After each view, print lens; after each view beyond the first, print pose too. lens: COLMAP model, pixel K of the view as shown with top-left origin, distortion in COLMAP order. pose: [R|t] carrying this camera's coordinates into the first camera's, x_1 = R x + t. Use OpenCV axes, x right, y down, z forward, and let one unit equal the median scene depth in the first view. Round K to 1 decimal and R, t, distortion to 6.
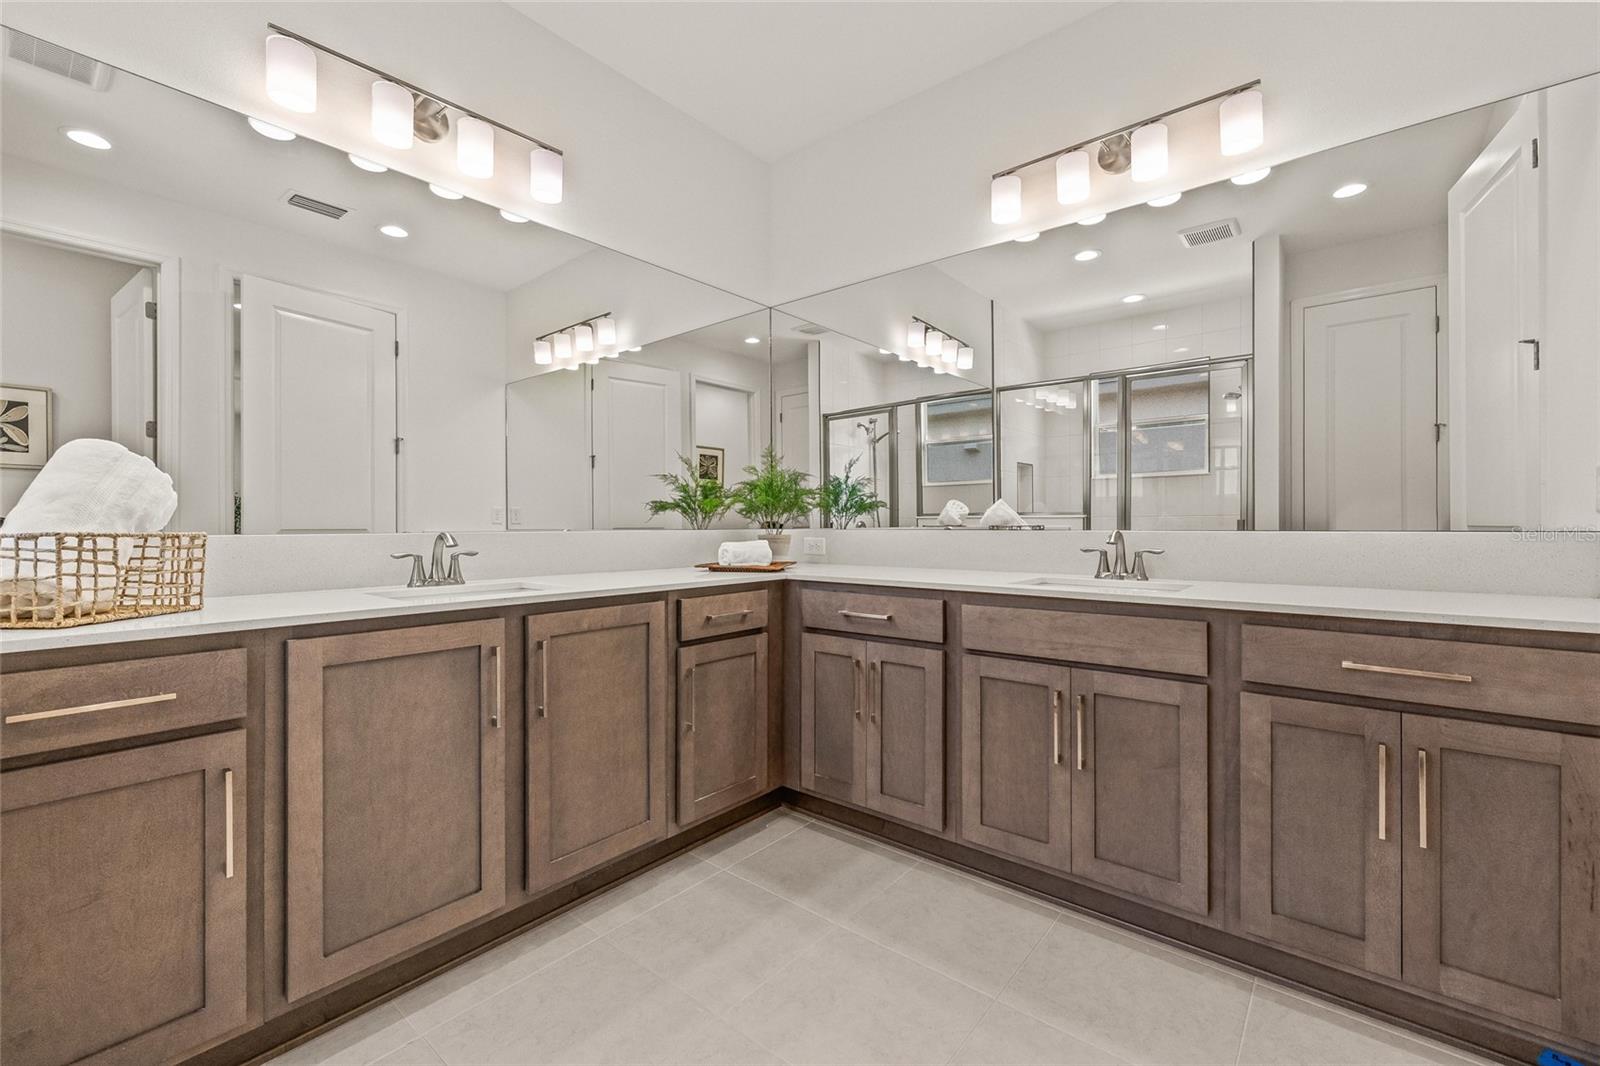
lens RADIAL K [[667.3, 0, 803.9], [0, 667.3, 524.6], [0, 0, 1]] dist [0.000946, 0.000146]
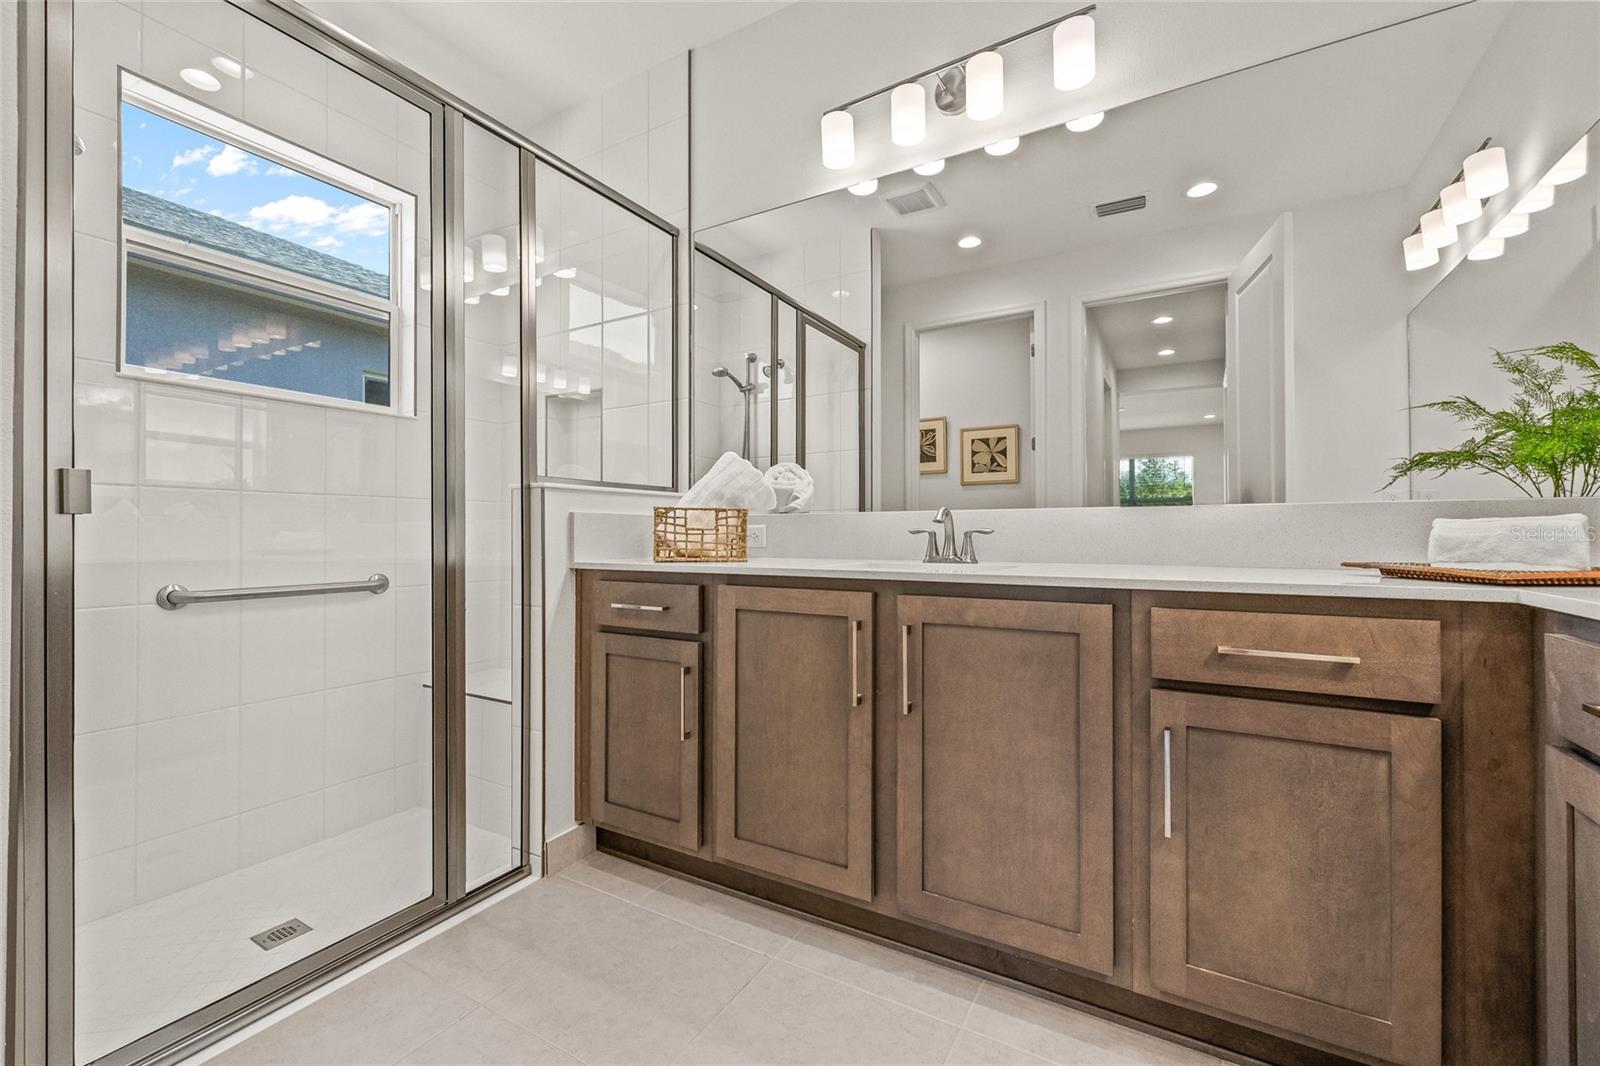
lens RADIAL K [[667.3, 0, 794.1], [0, 667.3, 530.2], [0, 0, 1]] dist [0.000946, 0.000146]
pose [[0.154221, -0.004305, -0.988027, 0.400905], [0.003171, 0.999988, -0.003862, 0.049234], [0.988031, -0.002538, 0.154232, 0.661783]]
